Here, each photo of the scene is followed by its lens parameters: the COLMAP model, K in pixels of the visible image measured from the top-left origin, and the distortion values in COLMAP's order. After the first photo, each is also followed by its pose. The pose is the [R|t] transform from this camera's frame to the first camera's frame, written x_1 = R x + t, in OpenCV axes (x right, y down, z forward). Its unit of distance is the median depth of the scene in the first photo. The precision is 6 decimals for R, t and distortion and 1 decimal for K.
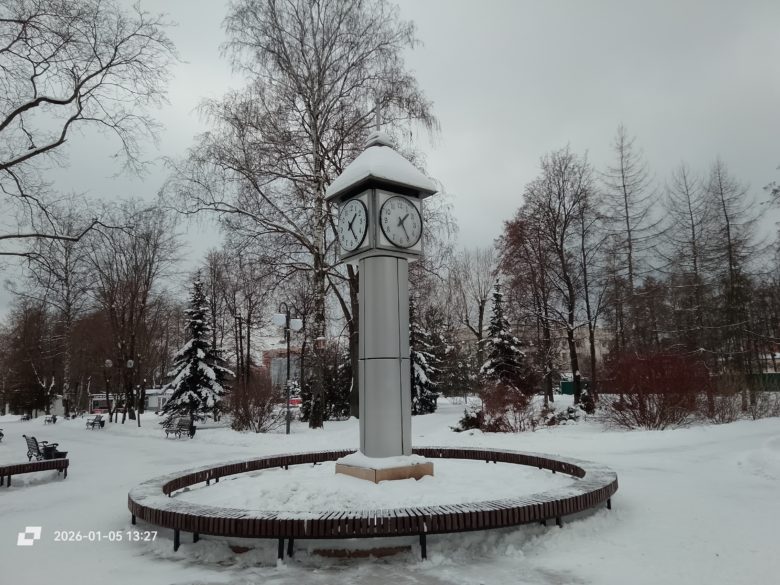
lens RADIAL K [[584.0, 0, 391.8], [0, 584.0, 301.8], [0, 0, 1]] dist [0.072528, -0.079632]
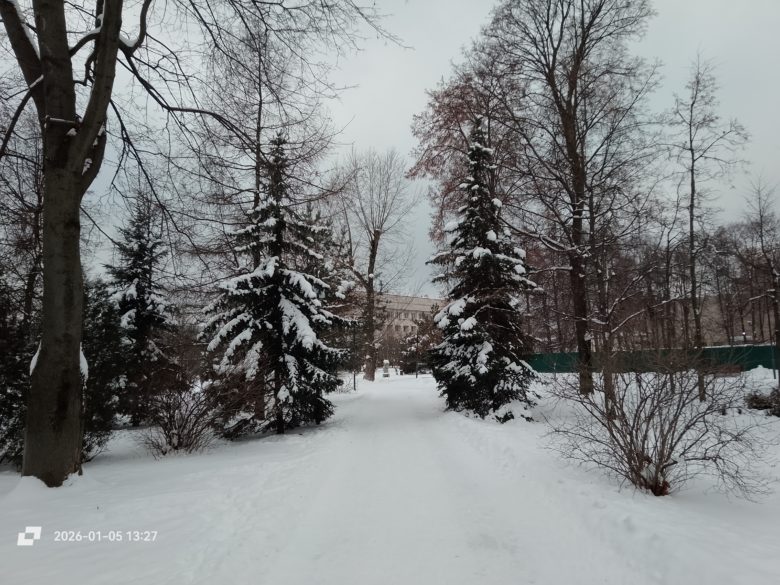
lens RADIAL K [[584.0, 0, 391.8], [0, 584.0, 301.8], [0, 0, 1]] dist [0.072528, -0.079632]
pose [[0.964507, 0.035565, 0.261650, 0.007029], [-0.045167, 0.998505, 0.030774, 0.092279], [-0.260164, -0.041499, 0.964672, 0.609261]]
